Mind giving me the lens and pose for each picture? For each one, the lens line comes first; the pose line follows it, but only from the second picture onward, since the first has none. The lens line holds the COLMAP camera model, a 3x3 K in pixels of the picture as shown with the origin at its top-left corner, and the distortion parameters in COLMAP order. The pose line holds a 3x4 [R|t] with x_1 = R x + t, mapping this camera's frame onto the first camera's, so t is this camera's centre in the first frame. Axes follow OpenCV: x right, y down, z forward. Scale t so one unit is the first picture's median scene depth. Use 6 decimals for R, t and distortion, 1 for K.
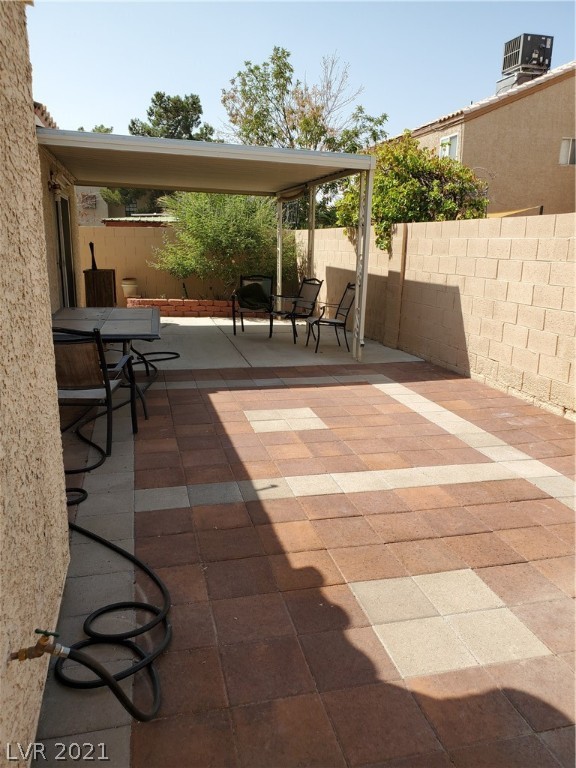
lens RADIAL K [[600.9, 0, 291.8], [0, 600.9, 376.1], [0, 0, 1]] dist [0.030468, -0.012927]
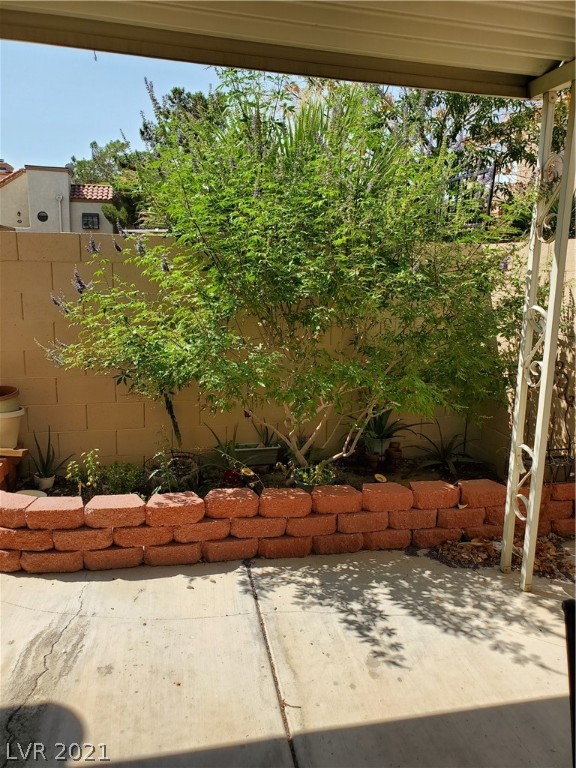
lens RADIAL K [[600.9, 0, 291.8], [0, 600.9, 376.1], [0, 0, 1]] dist [0.030468, -0.012927]
pose [[0.999243, 0.011428, -0.037174, -0.030604], [-0.013044, 0.998967, -0.043524, -0.048232], [0.036638, 0.043976, 0.998361, 0.209416]]
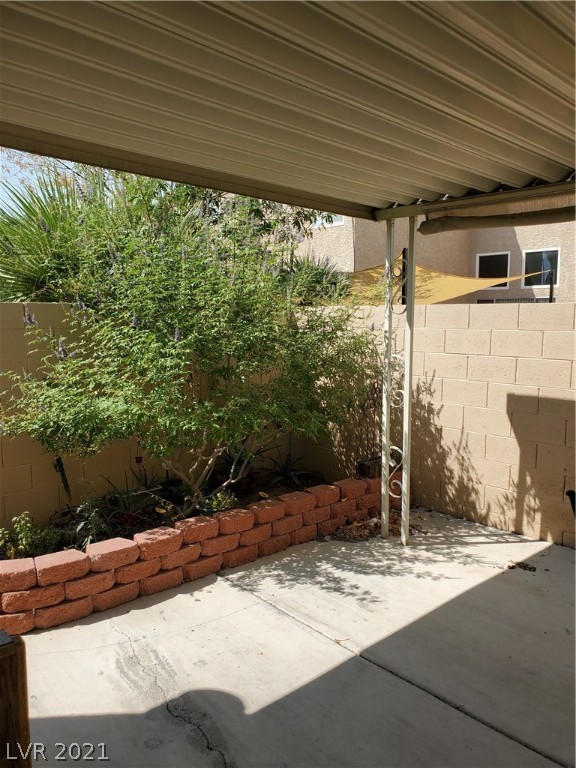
lens RADIAL K [[586.7, 0, 301.2], [0, 586.7, 386.2], [0, 0, 1]] dist [0.028310, -0.006052]
pose [[0.879976, -0.071352, 0.469629, -0.067826], [0.116198, 0.990952, -0.067171, -0.049048], [-0.460587, 0.113679, 0.880305, 0.197302]]
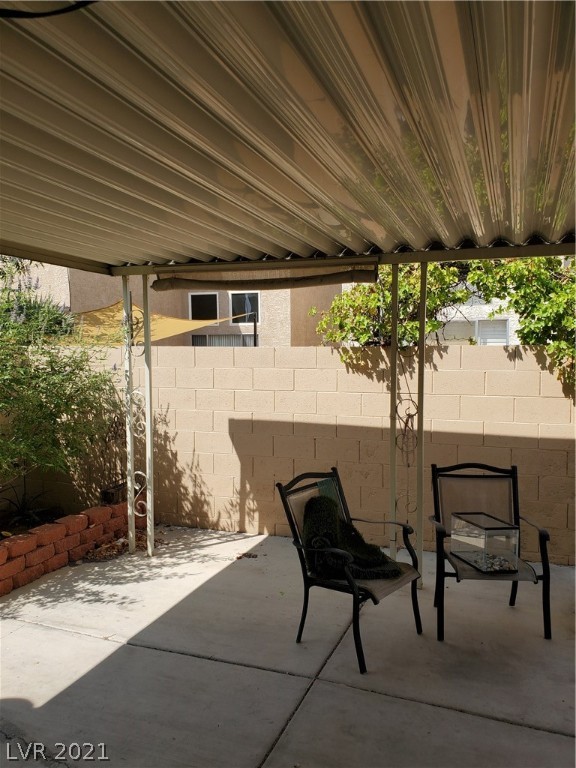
lens RADIAL K [[591.7, 0, 288.0], [0, 591.7, 384.0], [0, 0, 1]] dist [0.021154, -0.005441]
pose [[0.582512, -0.070243, 0.809781, -0.083676], [0.192172, 0.979916, -0.053238, -0.048646], [-0.789778, 0.186629, 0.584311, 0.184866]]
